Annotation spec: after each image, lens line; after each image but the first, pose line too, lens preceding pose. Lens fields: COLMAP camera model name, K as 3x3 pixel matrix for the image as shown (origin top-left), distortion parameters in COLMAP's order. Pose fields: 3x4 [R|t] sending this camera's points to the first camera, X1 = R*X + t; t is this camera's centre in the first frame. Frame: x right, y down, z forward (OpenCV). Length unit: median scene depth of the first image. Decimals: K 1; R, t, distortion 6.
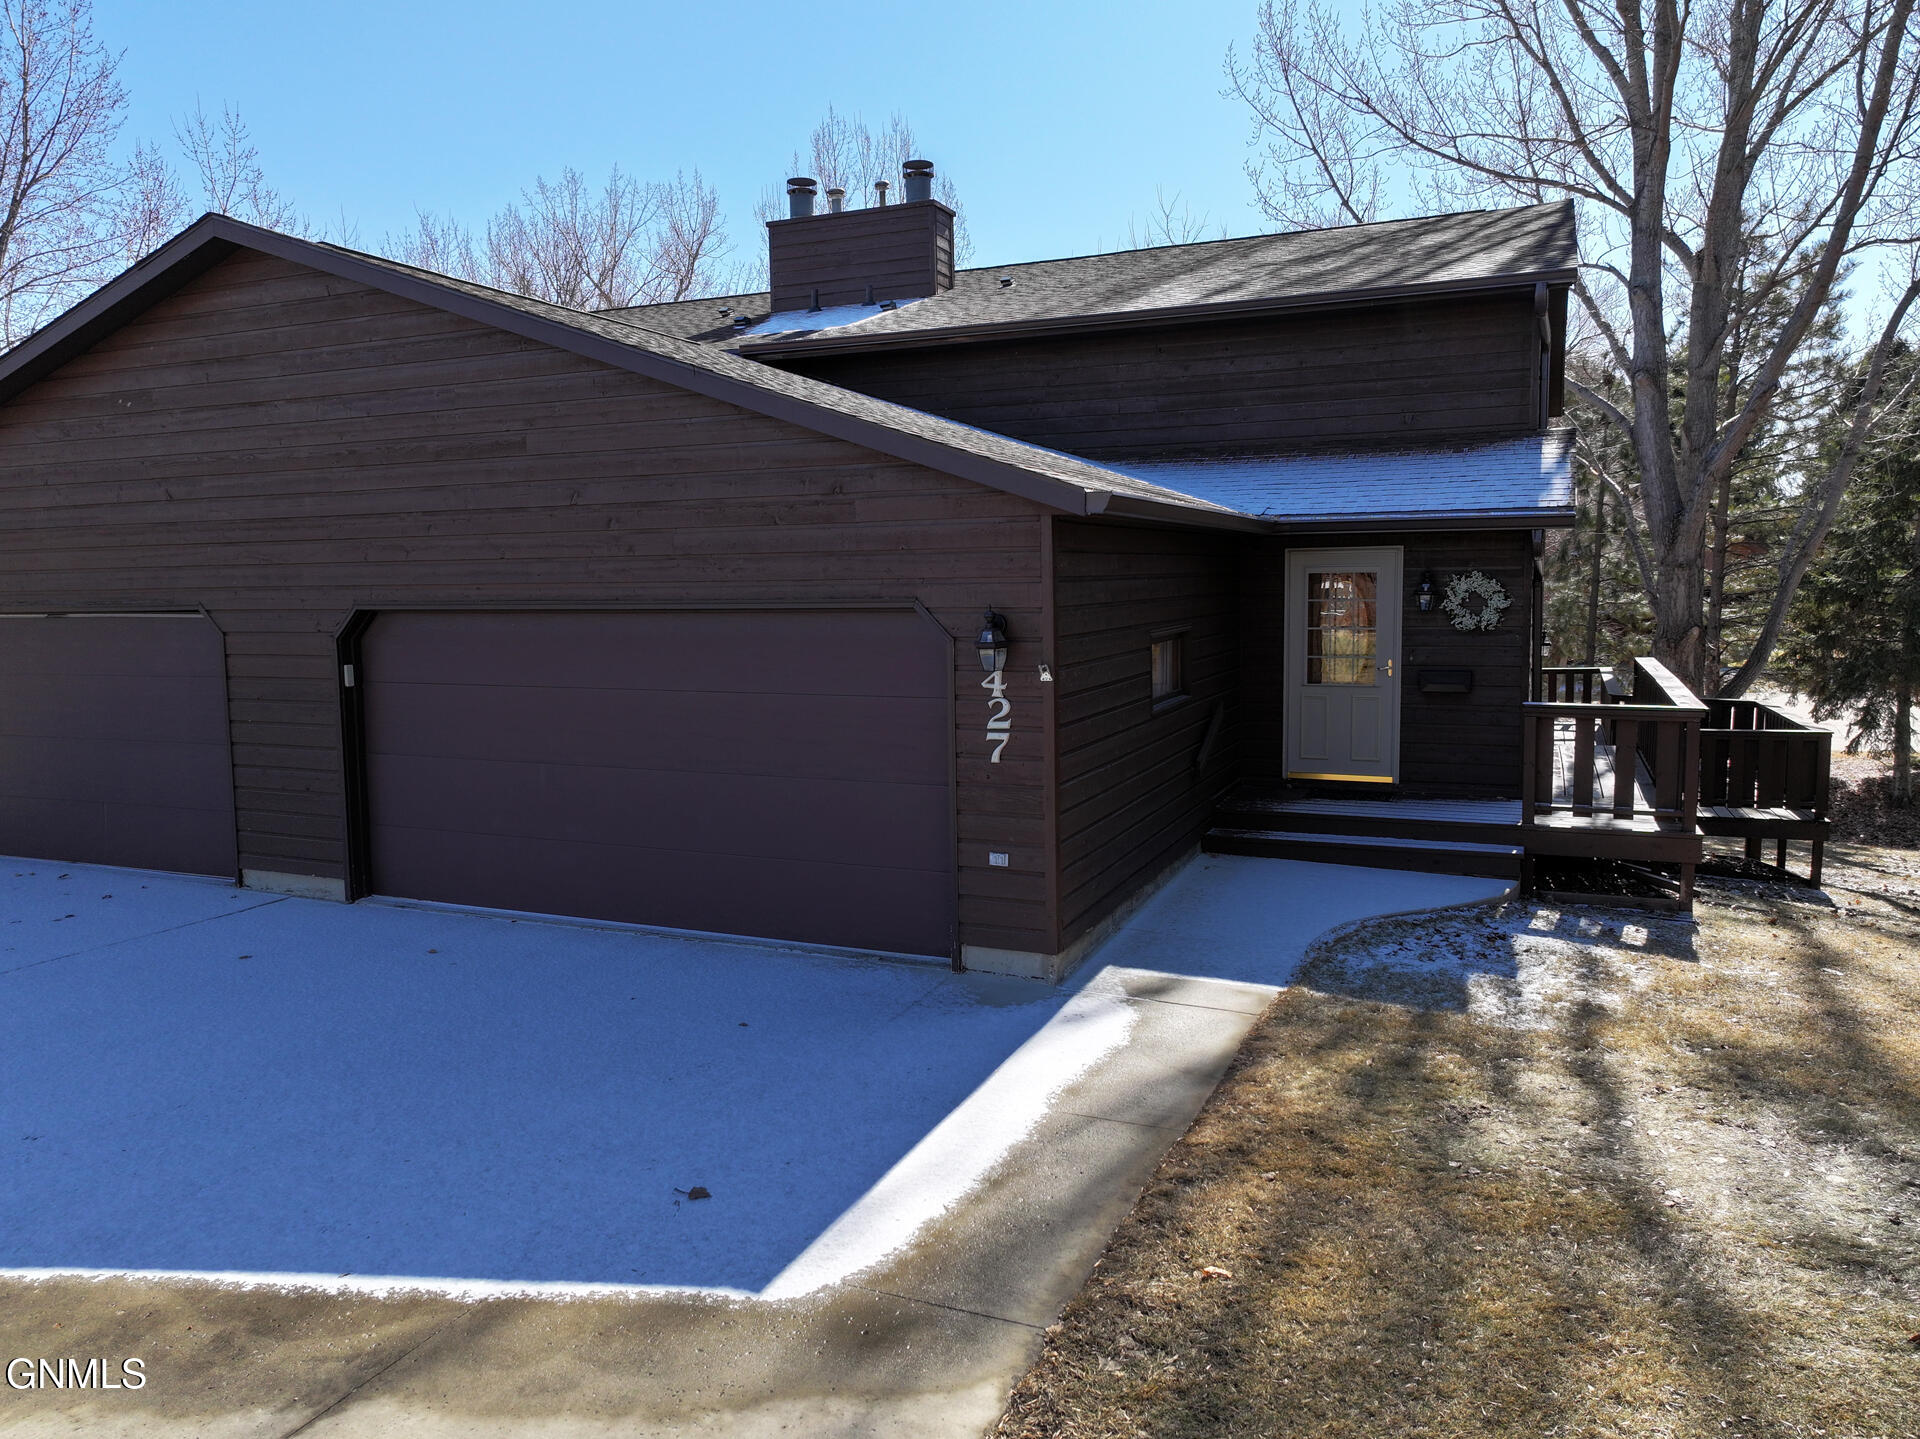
lens RADIAL K [[1348.6, 0, 958.6], [0, 1348.6, 714.9], [0, 0, 1]] dist [-0.001181, 0.017420]
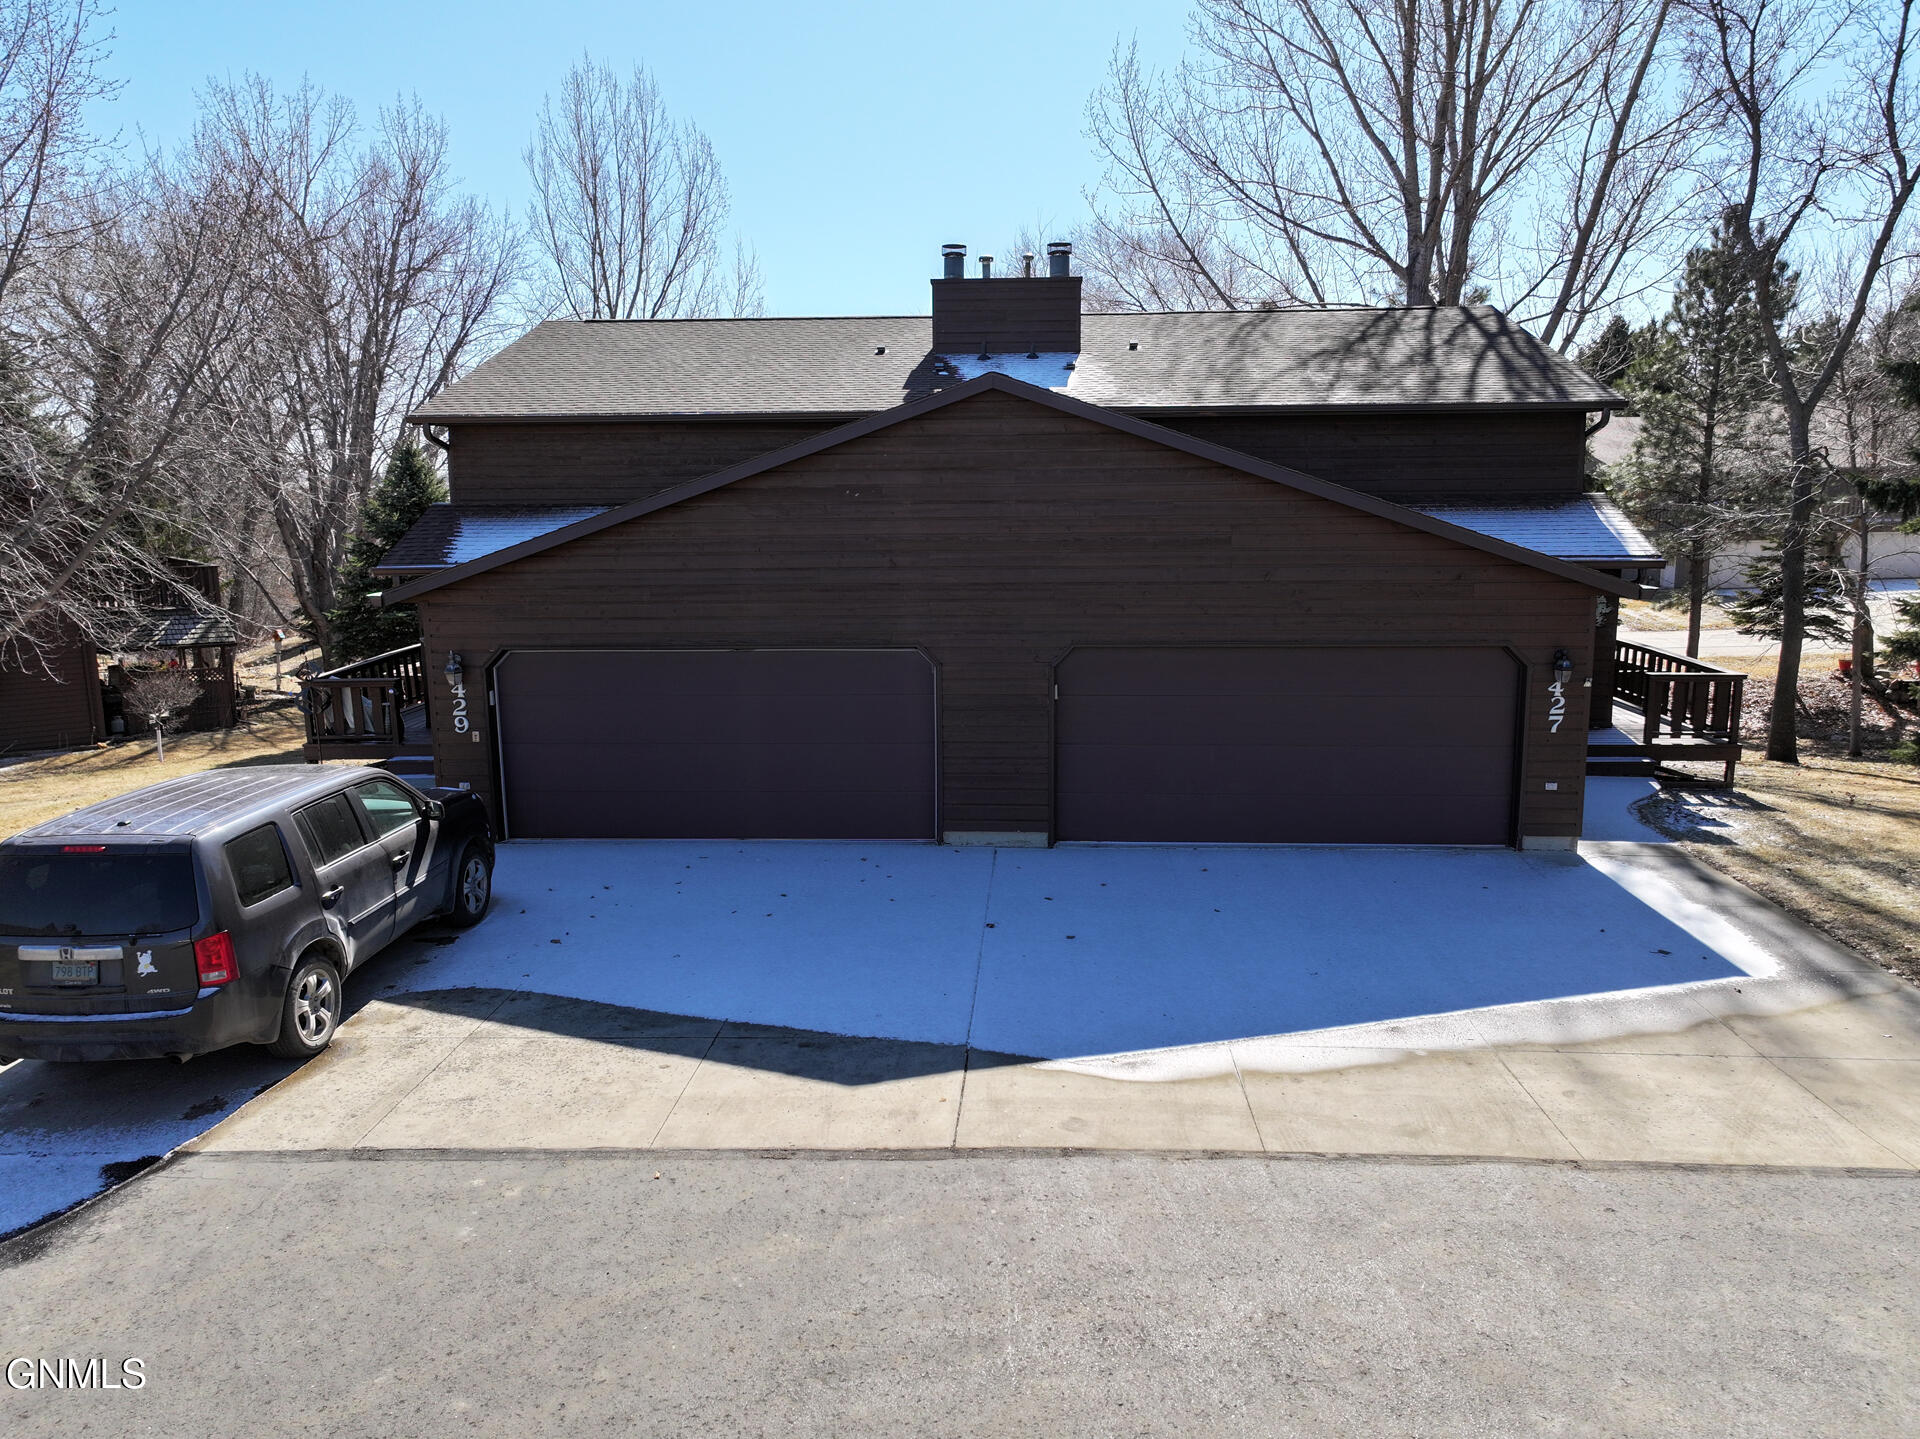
lens RADIAL K [[1345.2, 0, 960.0], [0, 1345.2, 719.5], [0, 0, 1]] dist [0.004563, 0.007804]
pose [[0.937076, -0.054235, 0.344886, -1.001447], [0.030904, 0.996868, 0.072794, -0.103110], [-0.347754, -0.057555, 0.935818, -0.300010]]
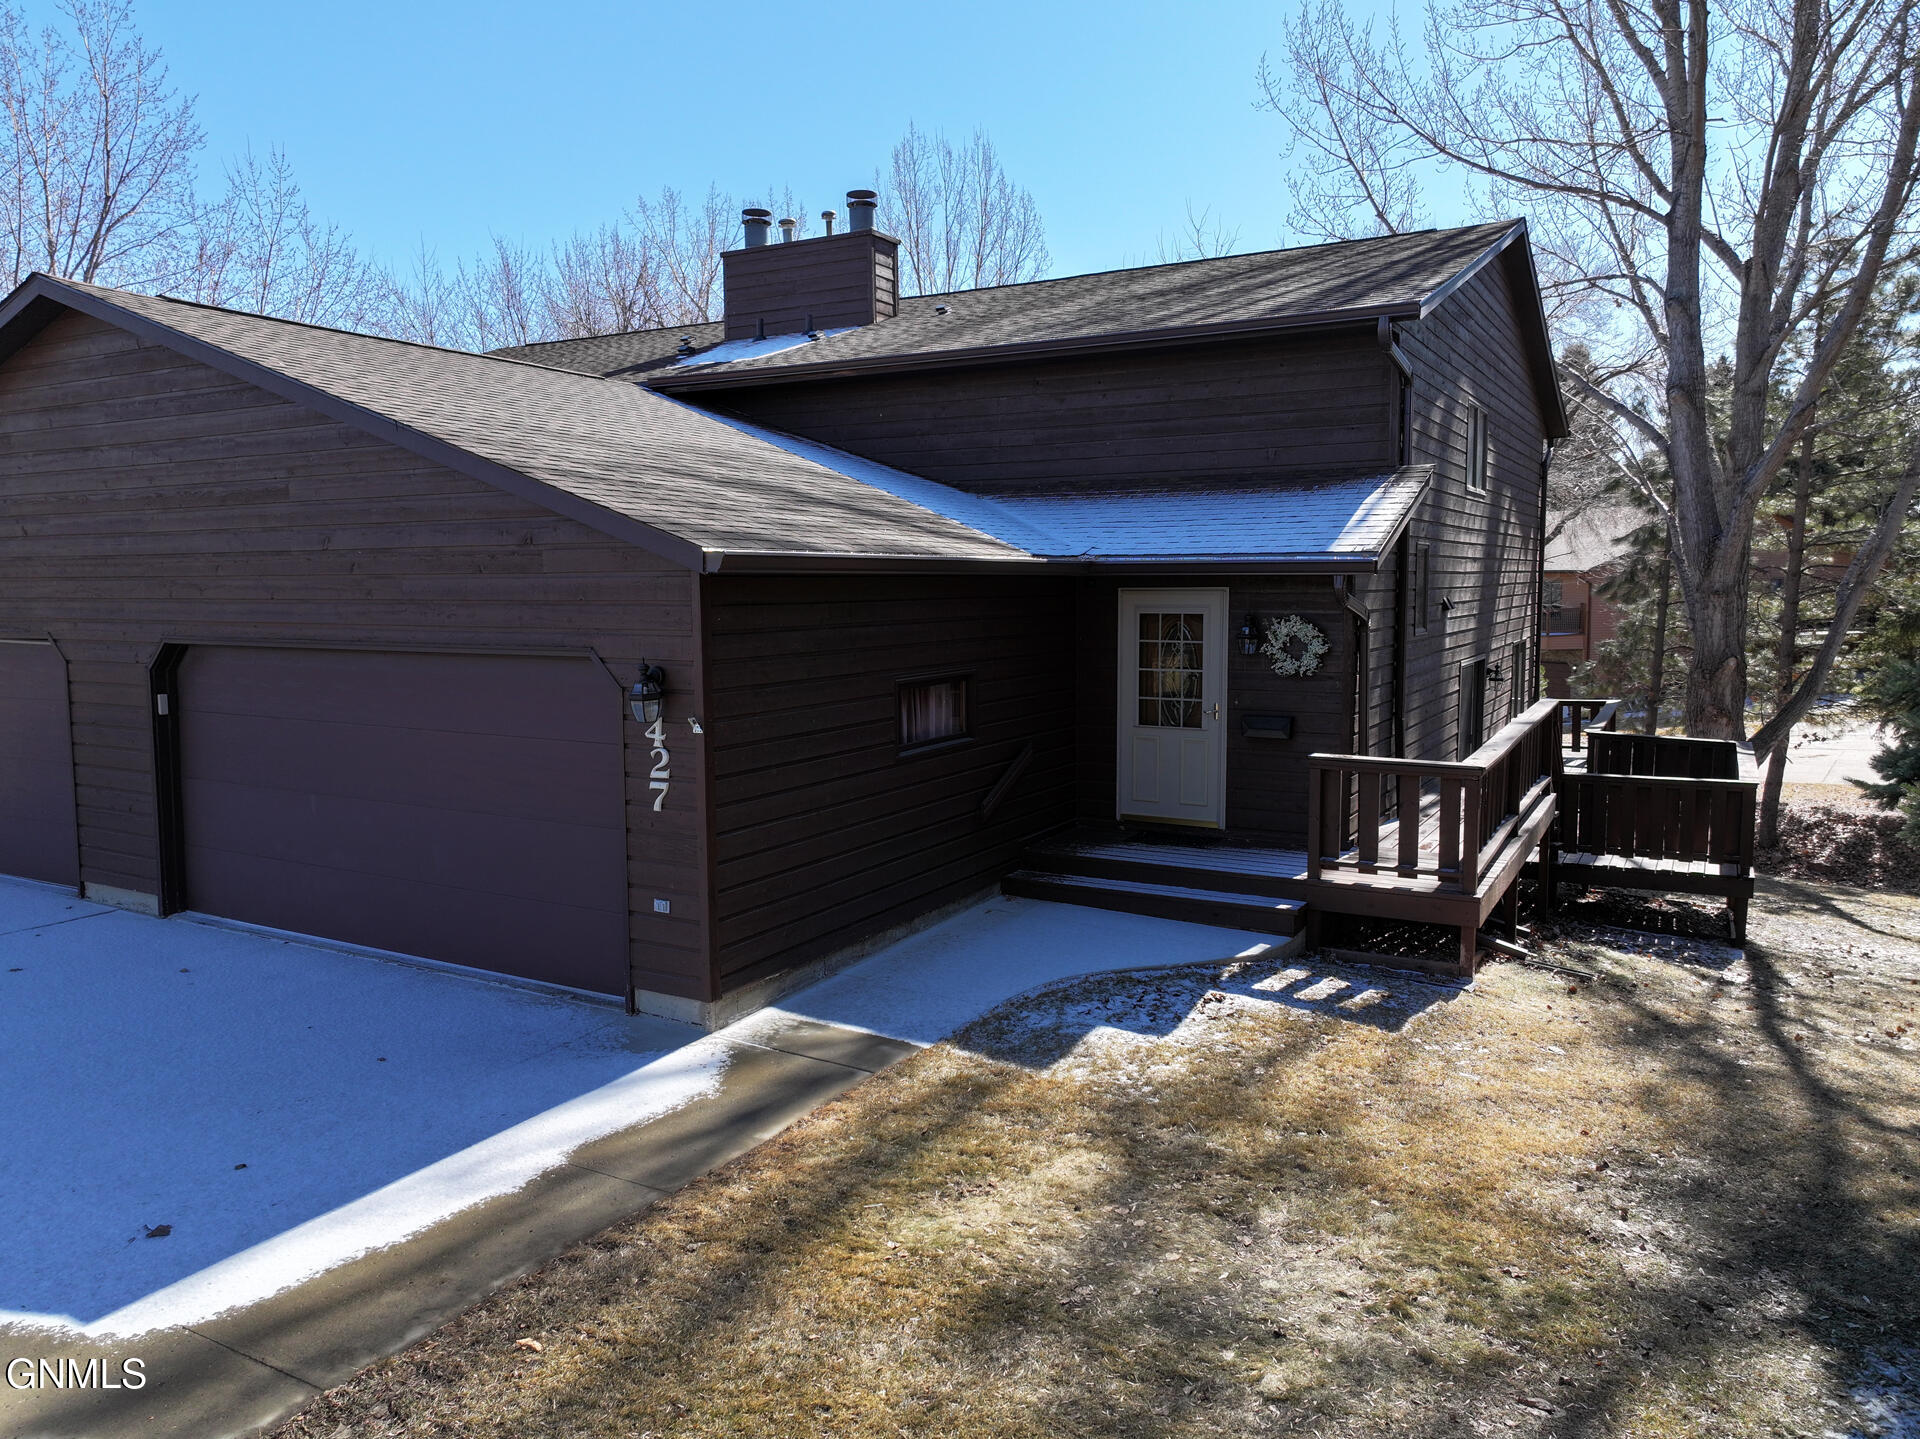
lens RADIAL K [[1348.6, 0, 958.6], [0, 1348.6, 714.9], [0, 0, 1]] dist [-0.001181, 0.017420]
pose [[0.994218, 0.020461, -0.105416, 0.272175], [-0.020781, 0.999782, -0.001930, -0.030404], [0.105354, 0.004109, 0.994426, 0.007144]]
